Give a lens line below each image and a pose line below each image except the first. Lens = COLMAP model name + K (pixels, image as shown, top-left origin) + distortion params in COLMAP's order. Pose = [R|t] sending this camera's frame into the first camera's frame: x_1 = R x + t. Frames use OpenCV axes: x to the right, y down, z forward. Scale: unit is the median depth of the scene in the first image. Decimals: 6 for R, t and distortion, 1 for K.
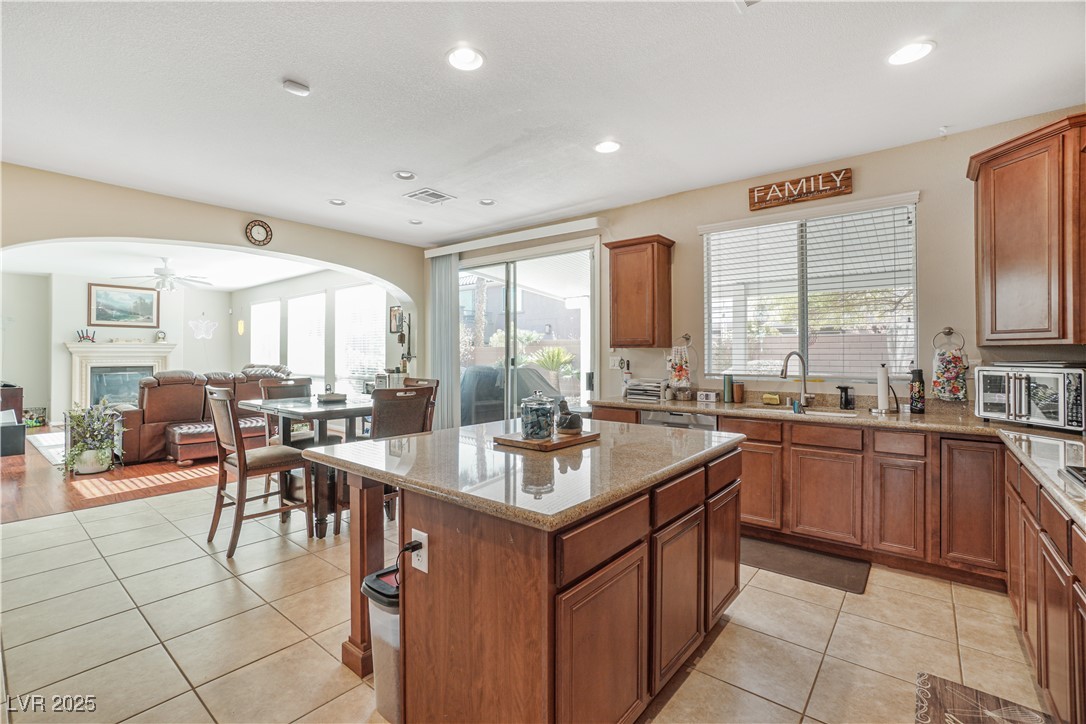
lens RADIAL K [[492.4, 0, 534.9], [0, 492.4, 353.3], [0, 0, 1]] dist [-0.060396, 0.022425]
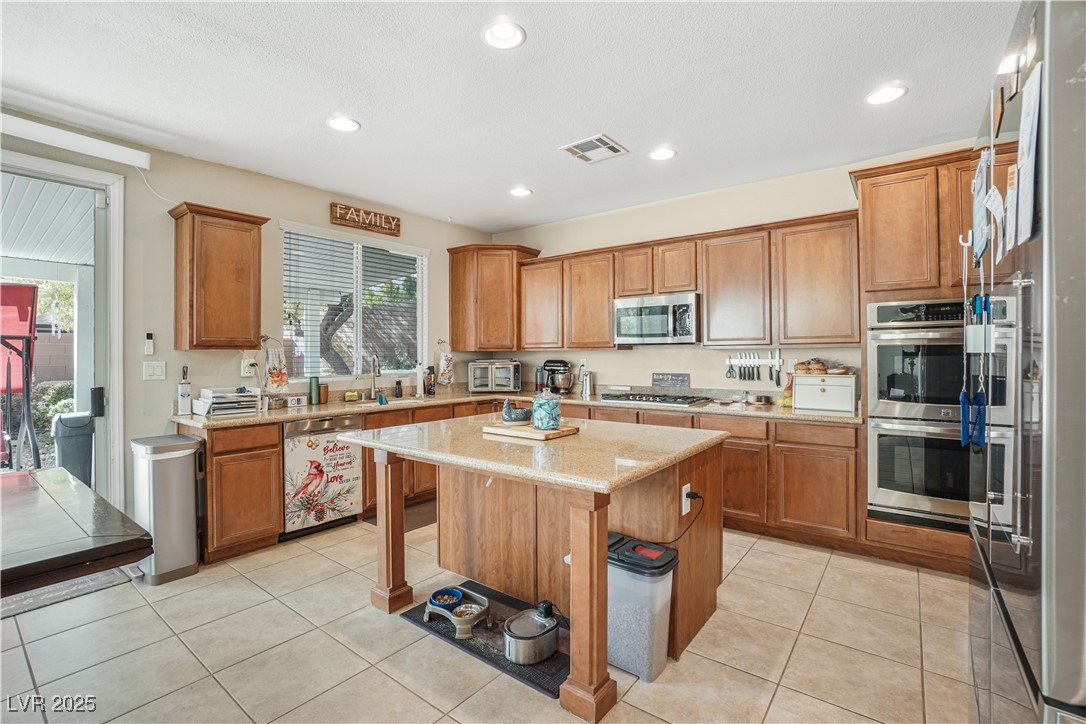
lens RADIAL K [[492.4, 0, 534.9], [0, 492.4, 353.3], [0, 0, 1]] dist [-0.060396, 0.022425]
pose [[-0.036606, 0.003449, 0.999324, -0.459707], [0.006089, 0.999976, -0.003228, 0.000223], [-0.999311, 0.005967, -0.036626, 0.423007]]
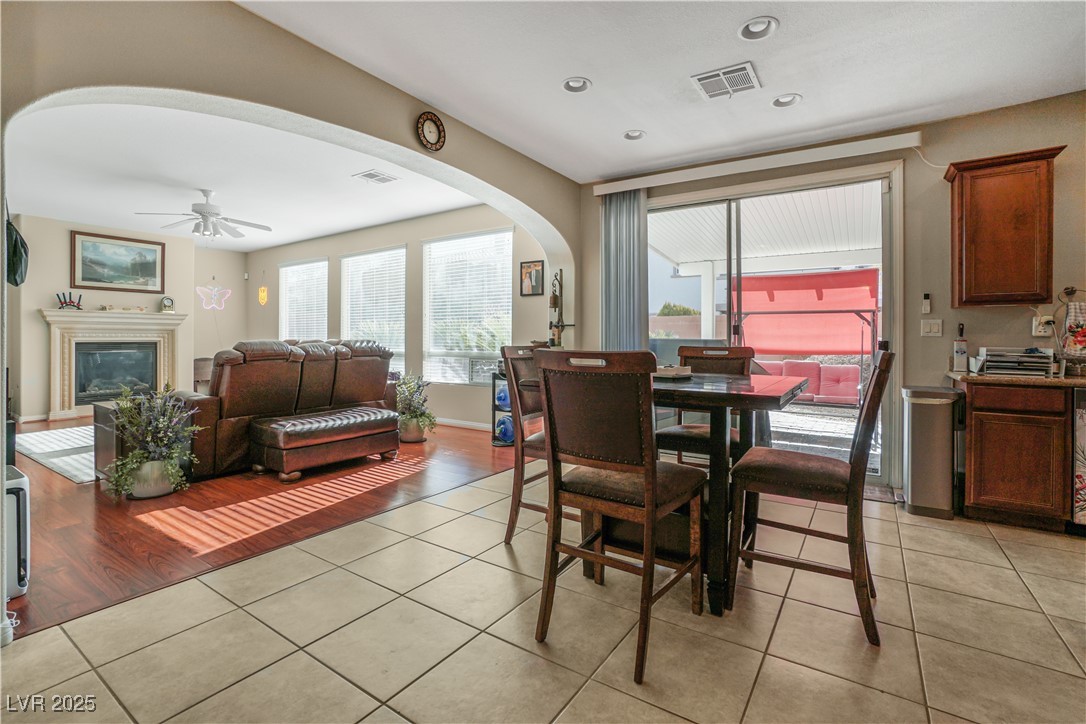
lens RADIAL K [[492.4, 0, 534.9], [0, 492.4, 353.3], [0, 0, 1]] dist [-0.060396, 0.022425]
pose [[0.995100, 0.000486, 0.098868, -0.449530], [-0.003306, 0.999592, 0.028363, 0.034255], [-0.098814, -0.028551, 0.994696, 0.283417]]
